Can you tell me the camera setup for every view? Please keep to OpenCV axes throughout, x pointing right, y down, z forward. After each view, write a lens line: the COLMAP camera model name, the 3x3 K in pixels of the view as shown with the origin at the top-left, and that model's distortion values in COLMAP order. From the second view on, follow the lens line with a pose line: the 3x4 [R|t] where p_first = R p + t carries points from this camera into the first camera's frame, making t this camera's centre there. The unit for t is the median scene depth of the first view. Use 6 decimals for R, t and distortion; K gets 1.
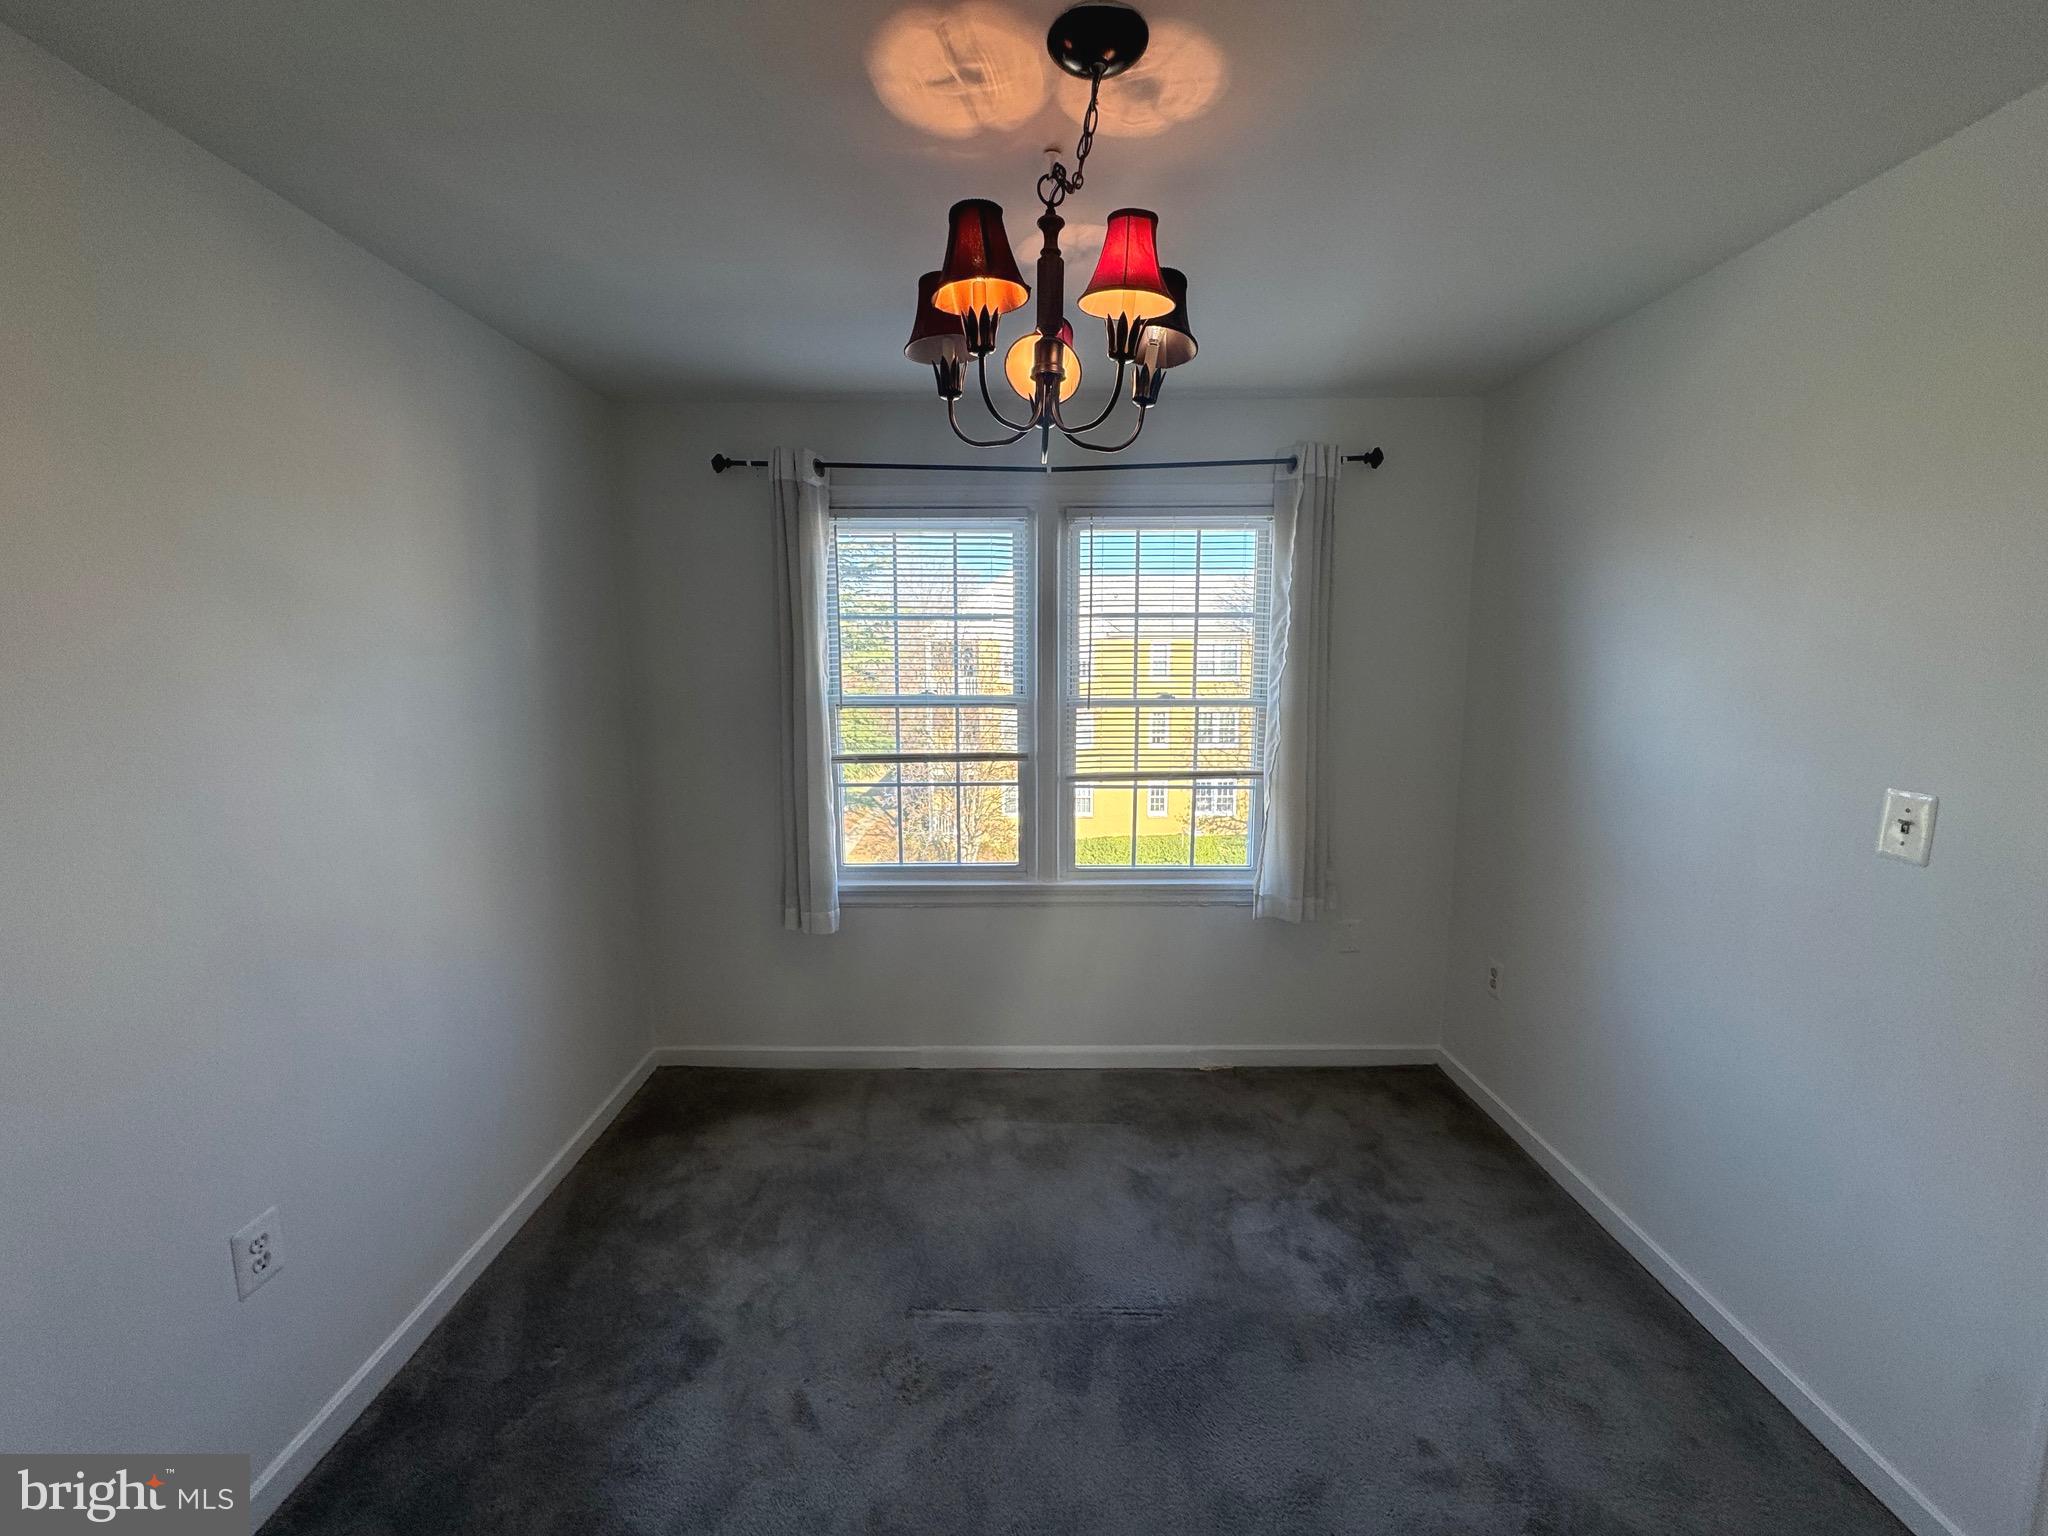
lens RADIAL K [[820.1, 0, 1022.6], [0, 820.1, 765.4], [0, 0, 1]] dist [-0.000428, -0.000326]
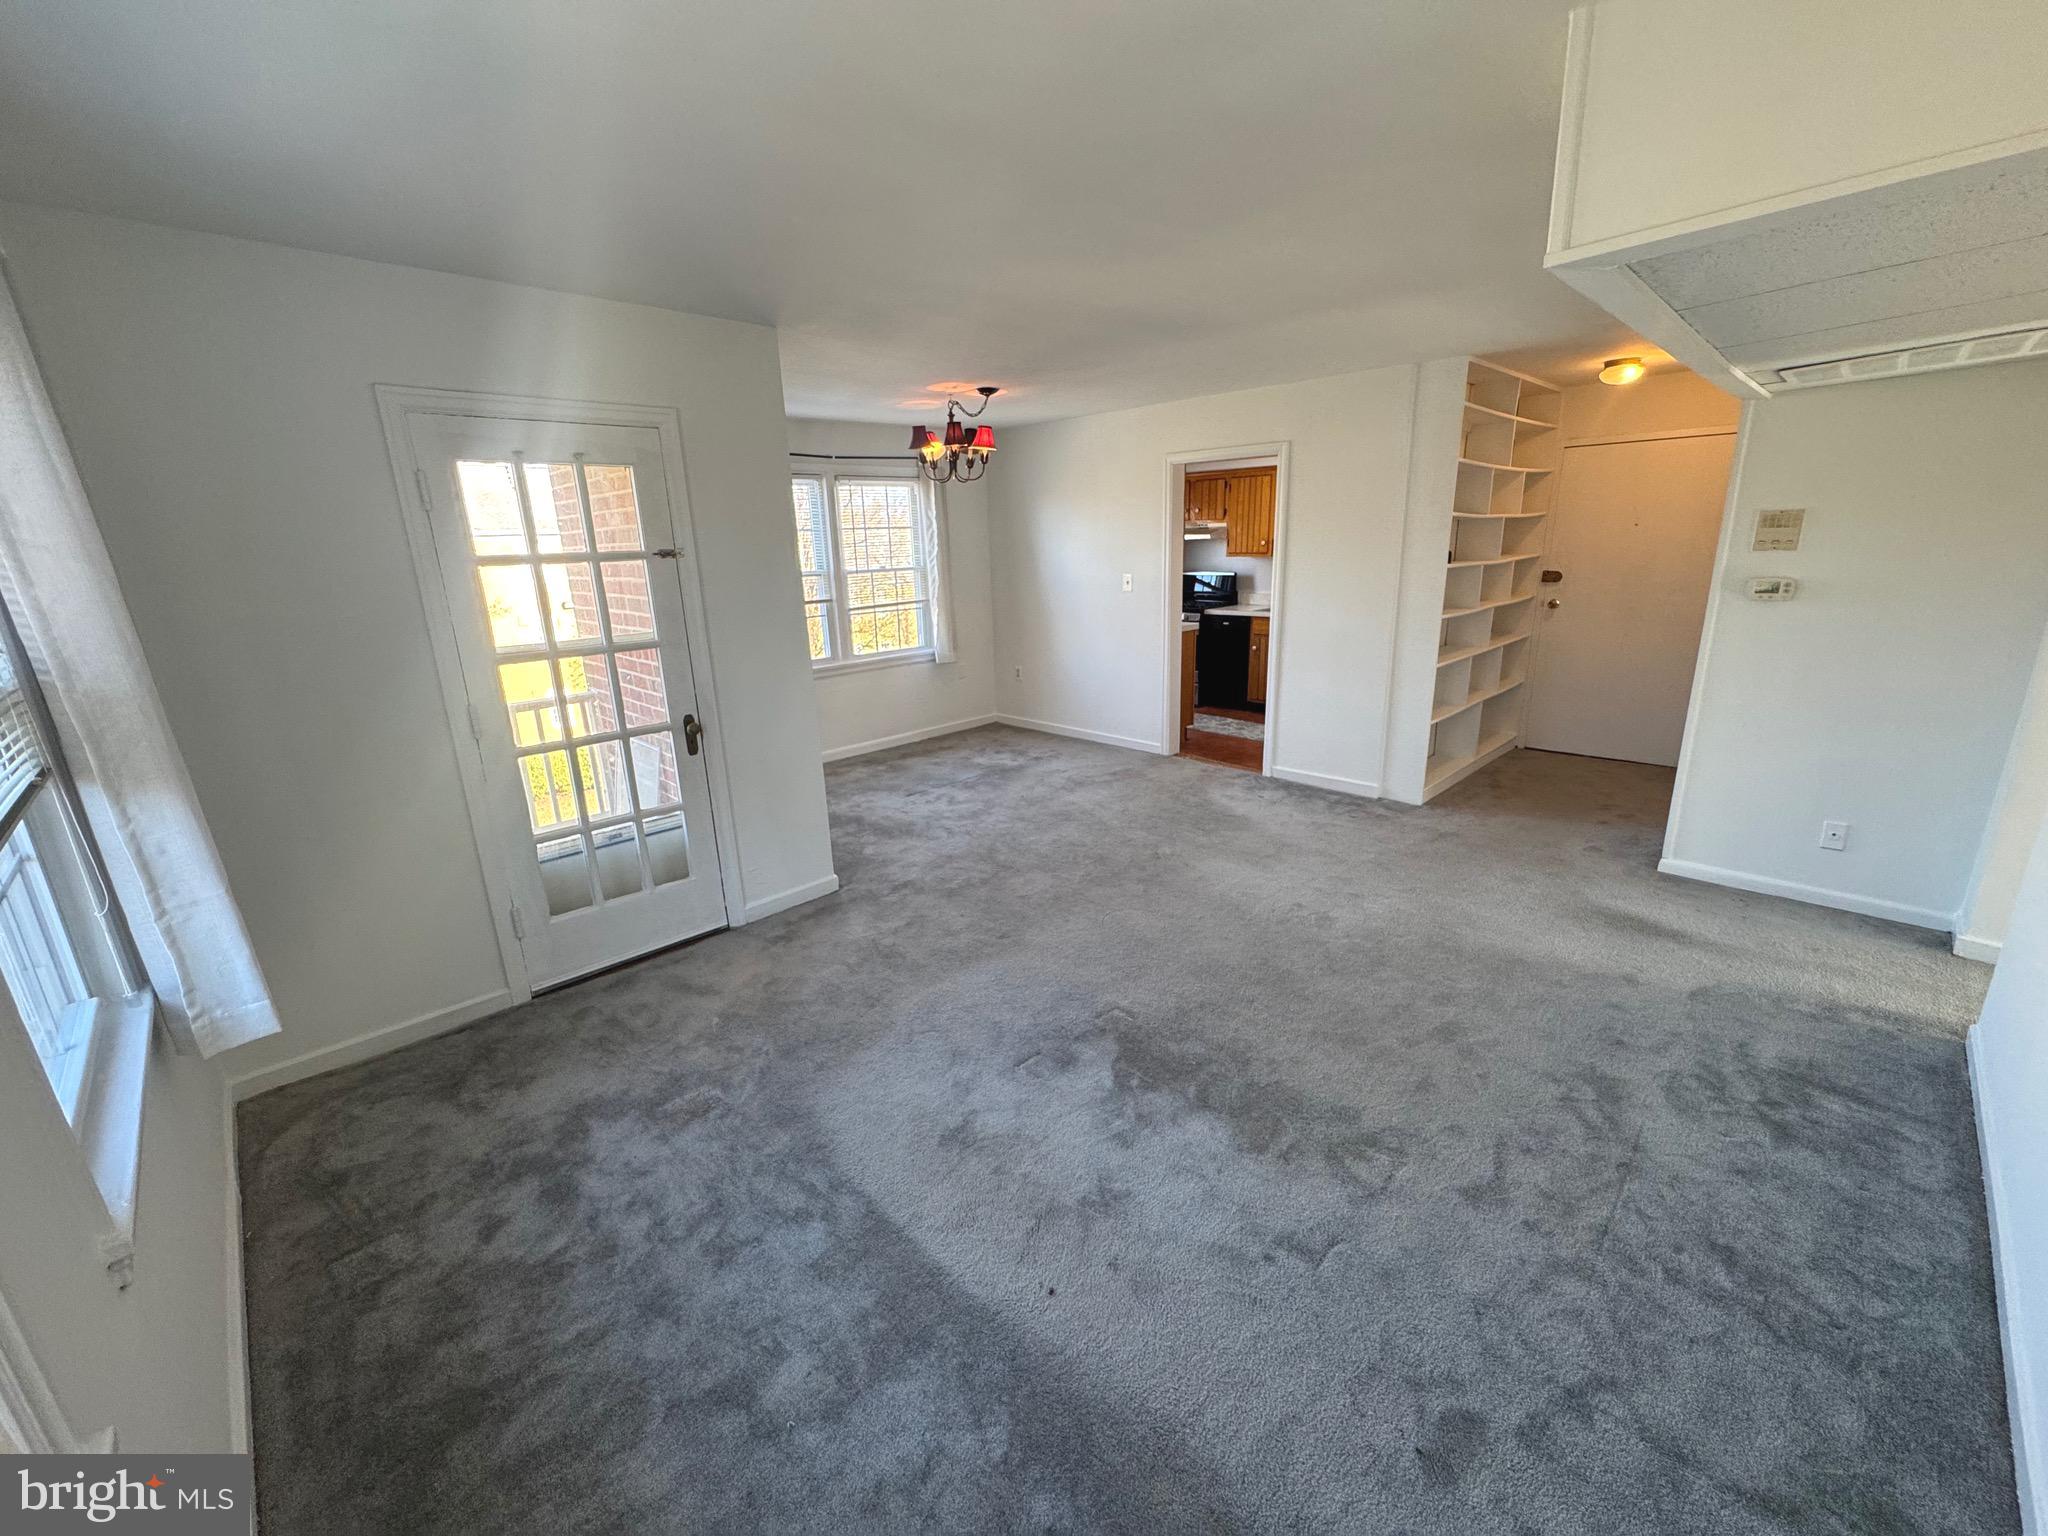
lens RADIAL K [[820.1, 0, 1017.1], [0, 820.1, 759.8], [0, 0, 1]] dist [-0.000428, -0.000326]
pose [[0.718079, -0.199438, 0.666773, -1.192665], [0.121250, 0.979259, 0.162325, 0.110112], [-0.685318, -0.035716, 0.727368, -0.872826]]
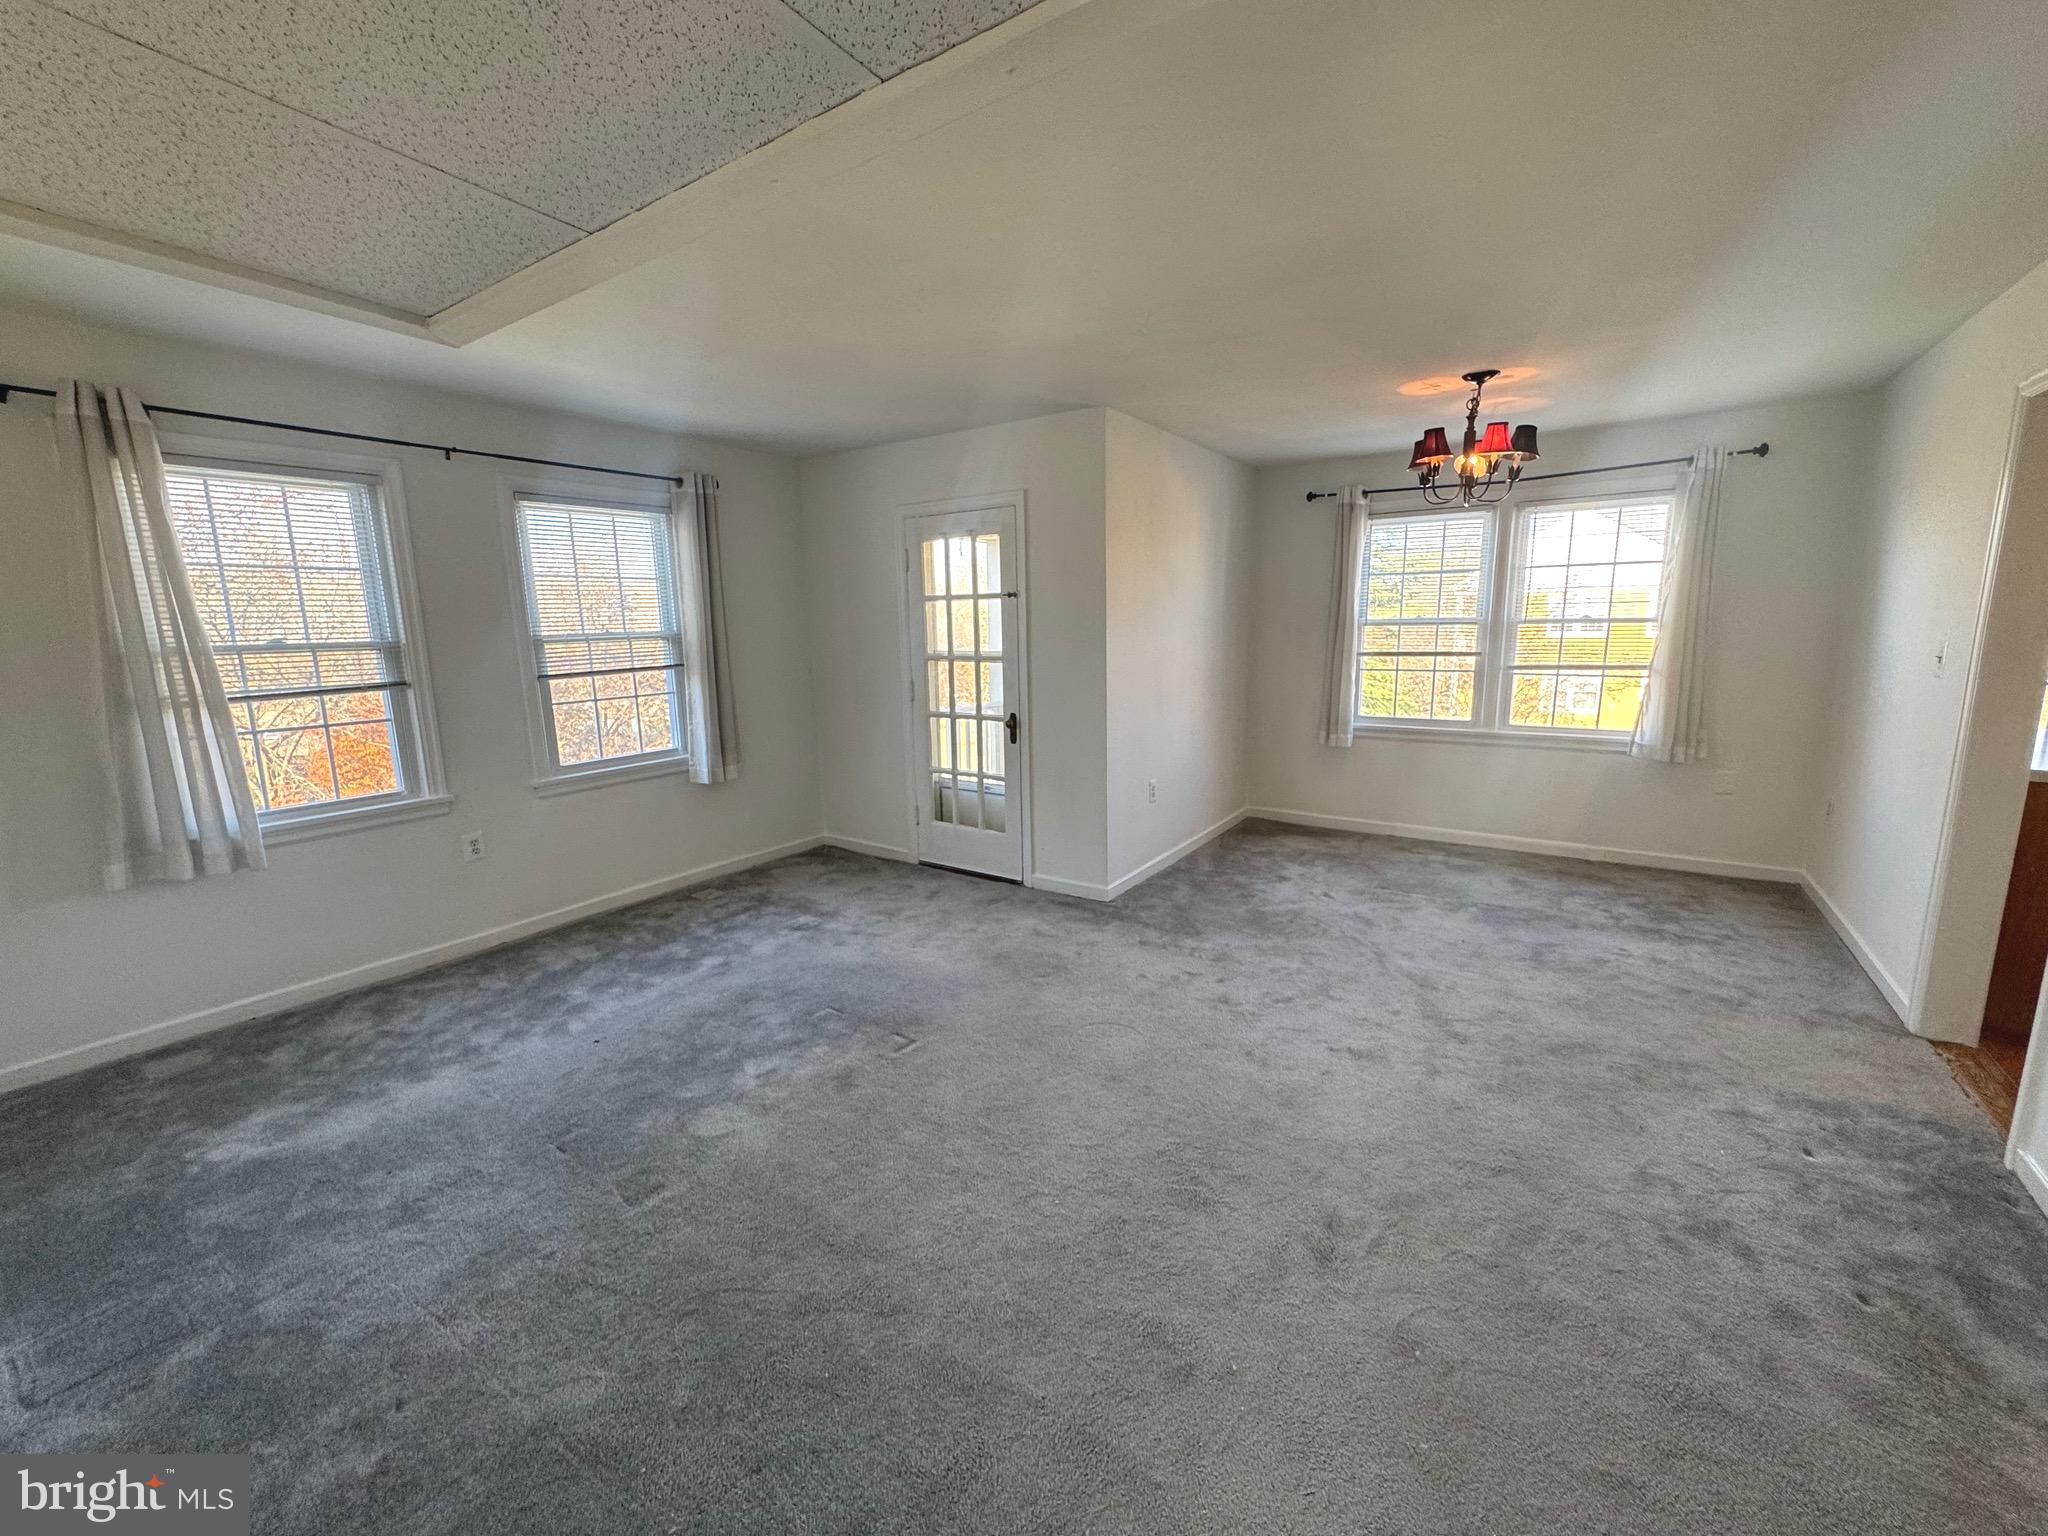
lens RADIAL K [[820.1, 0, 1022.7], [0, 820.1, 764.1], [0, 0, 1]] dist [-0.000428, -0.000326]
pose [[0.824712, 0.086816, -0.558850, 0.206589], [-0.060913, 0.996035, 0.064840, 0.176680], [0.562263, -0.019433, 0.826730, -0.993808]]
